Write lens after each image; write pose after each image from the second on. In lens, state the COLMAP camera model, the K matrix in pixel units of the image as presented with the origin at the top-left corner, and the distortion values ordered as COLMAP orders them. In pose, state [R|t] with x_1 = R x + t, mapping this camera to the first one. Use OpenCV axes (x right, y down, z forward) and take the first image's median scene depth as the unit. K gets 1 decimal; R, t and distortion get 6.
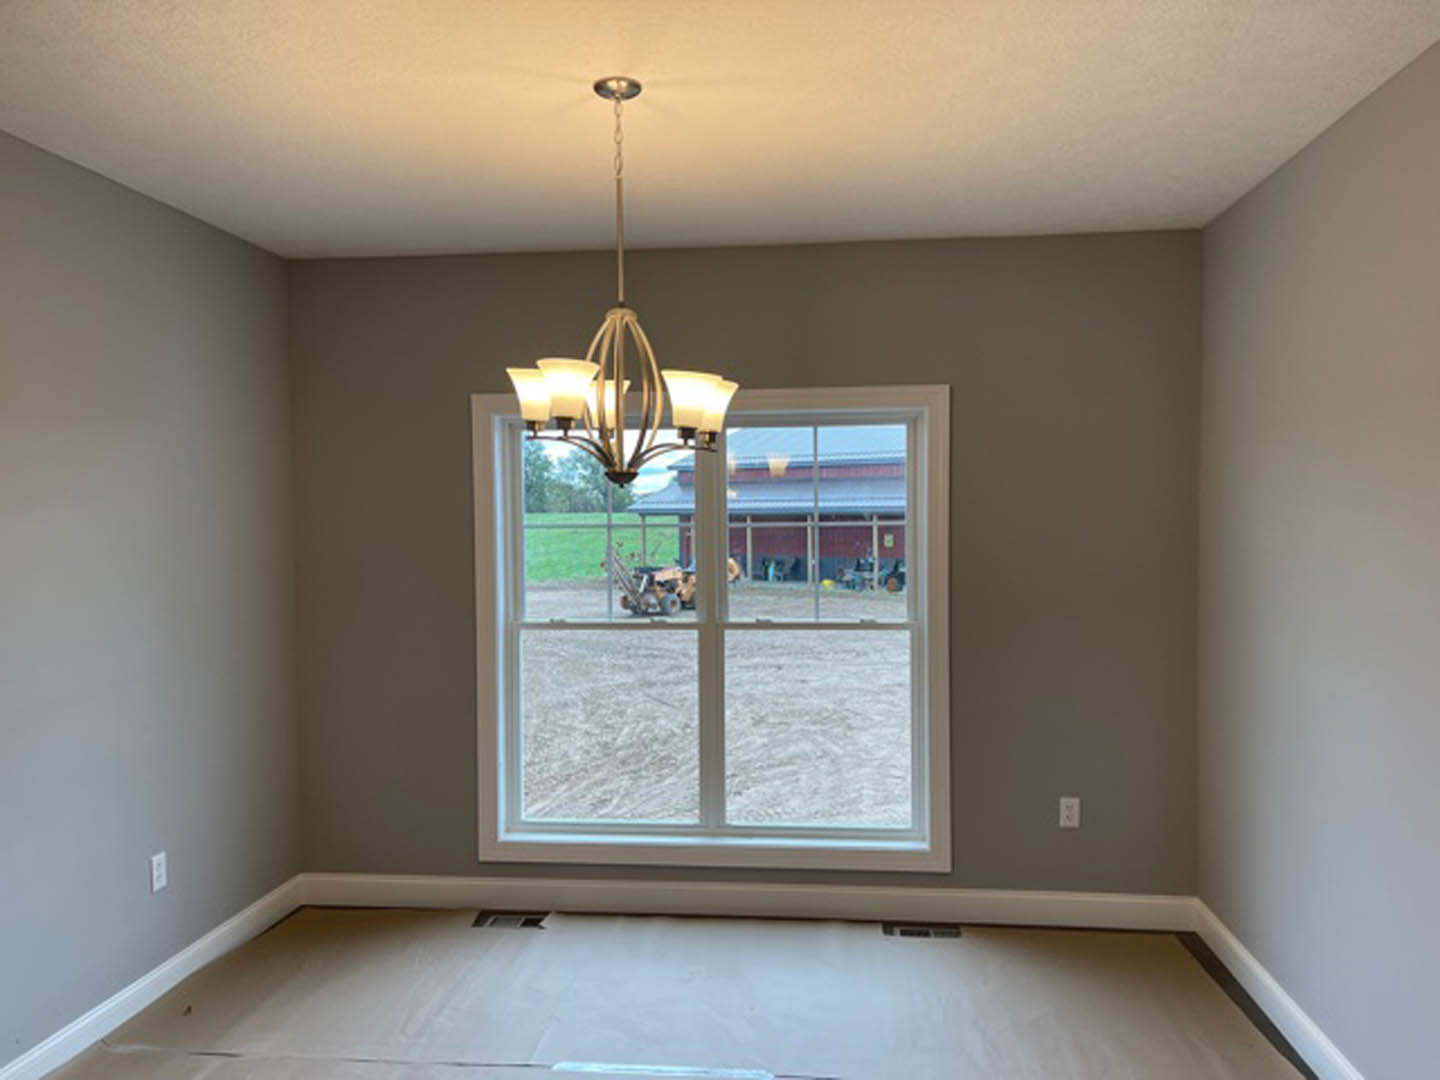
lens RADIAL K [[1071.7, 0, 720.0], [0, 1071.7, 540.0], [0, 0, 1]] dist [0.090765, -0.108014]
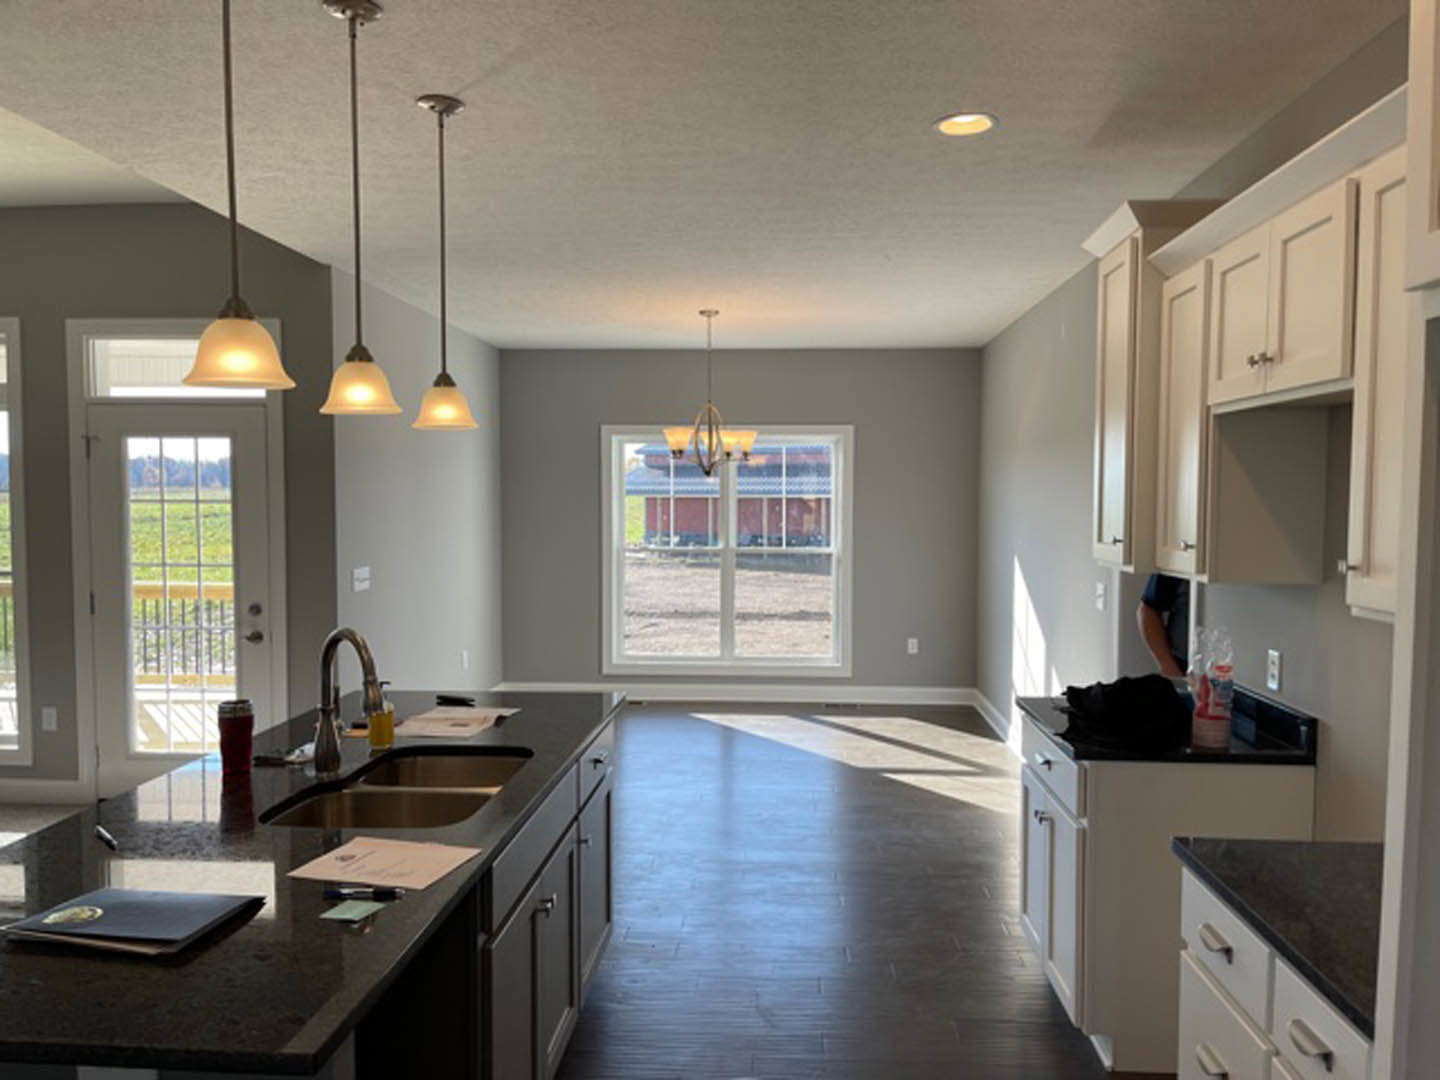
lens RADIAL K [[1071.7, 0, 720.0], [0, 1071.7, 540.0], [0, 0, 1]] dist [0.090765, -0.108014]
pose [[0.998917, 0.011589, 0.045057, -0.109299], [-0.012349, 0.999786, 0.016619, 0.034248], [-0.044855, -0.017158, 0.998846, -0.890851]]
